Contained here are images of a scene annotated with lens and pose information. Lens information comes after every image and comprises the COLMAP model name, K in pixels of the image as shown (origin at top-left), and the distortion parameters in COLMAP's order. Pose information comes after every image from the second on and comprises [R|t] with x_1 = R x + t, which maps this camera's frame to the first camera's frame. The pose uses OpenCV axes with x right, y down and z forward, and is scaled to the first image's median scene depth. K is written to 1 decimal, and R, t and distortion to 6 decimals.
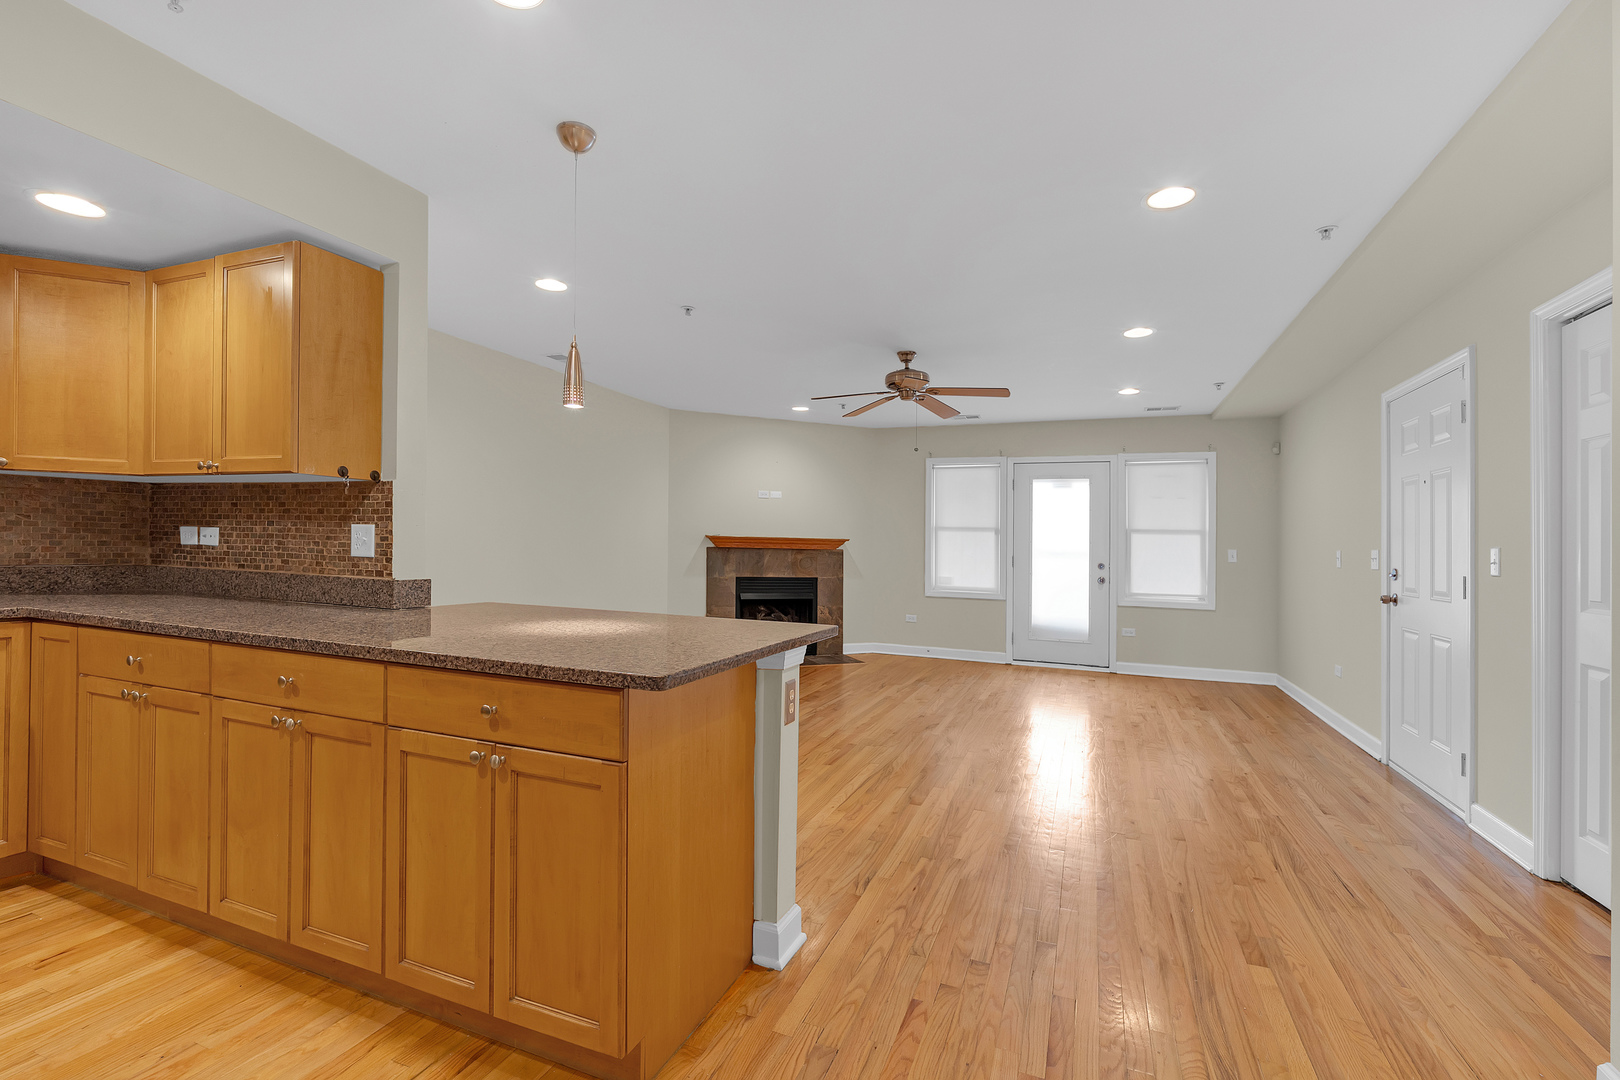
lens RADIAL K [[743.2, 0, 803.5], [0, 743.2, 484.3], [0, 0, 1]] dist [0.000289, 0.000075]
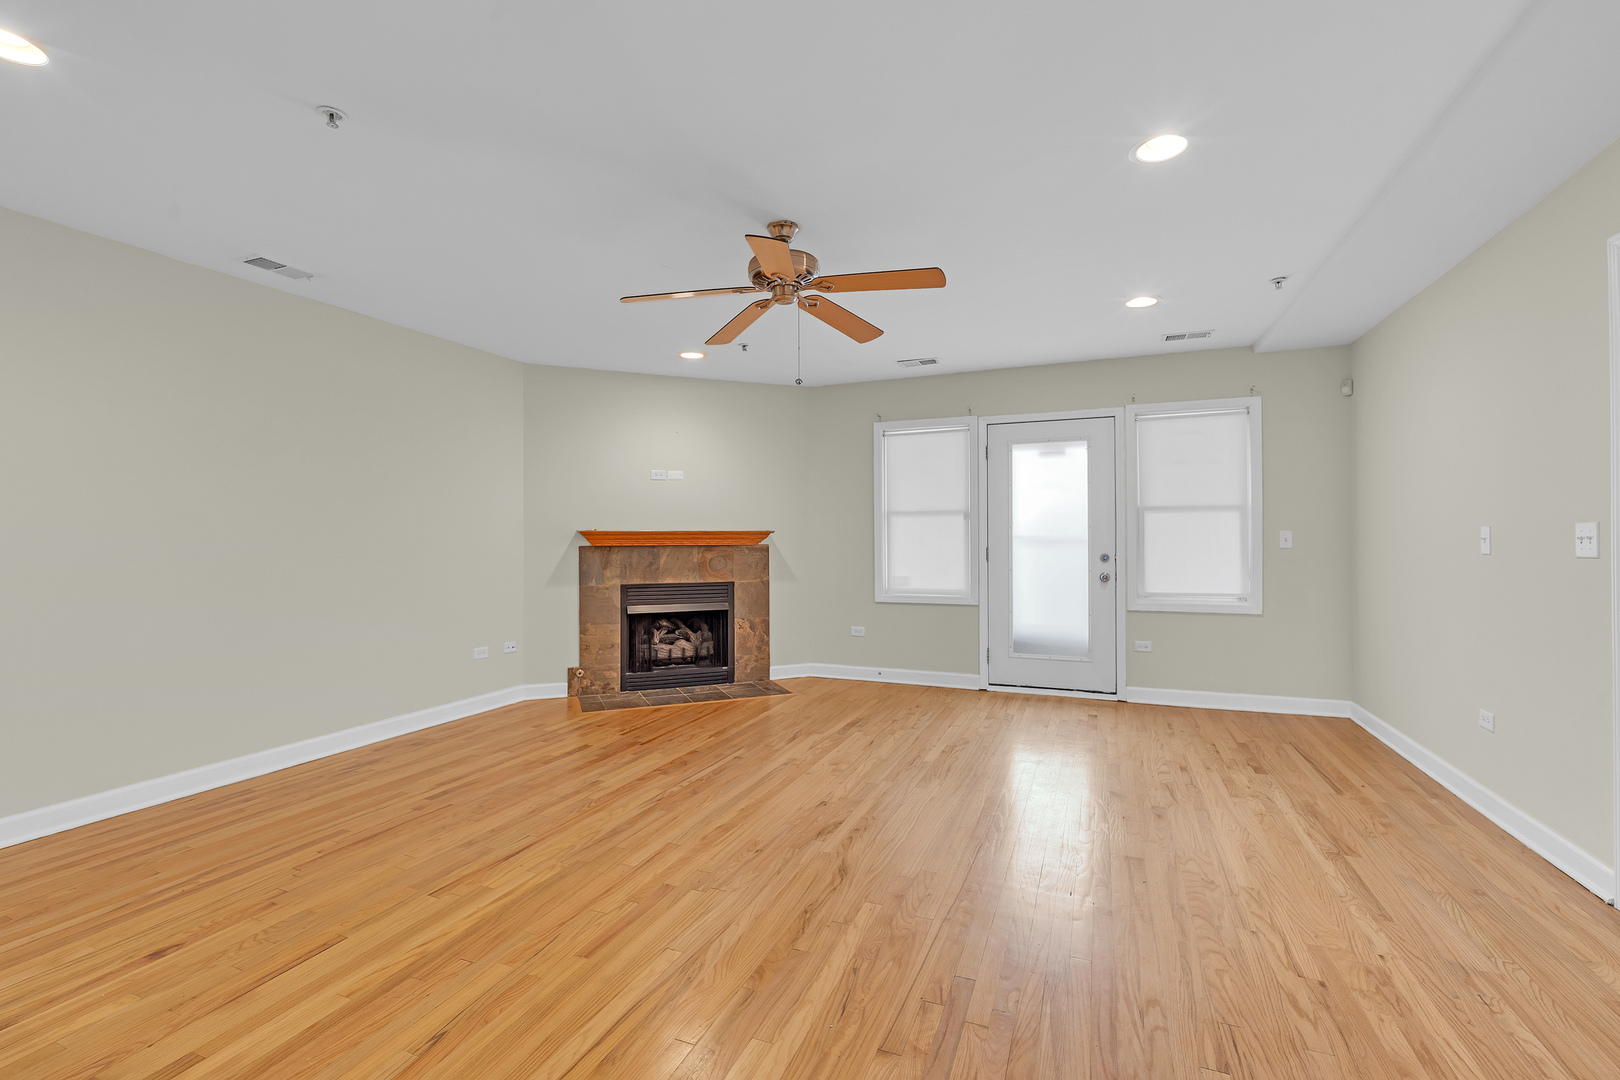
lens RADIAL K [[722.0, 0, 814.0], [0, 722.0, 509.4], [0, 0, 1]] dist [-0.000691, -0.000106]
pose [[0.999612, -0.027375, -0.005130, 0.117334], [0.027562, 0.998788, 0.040778, 0.025185], [0.004008, -0.040904, 0.999155, 0.284518]]
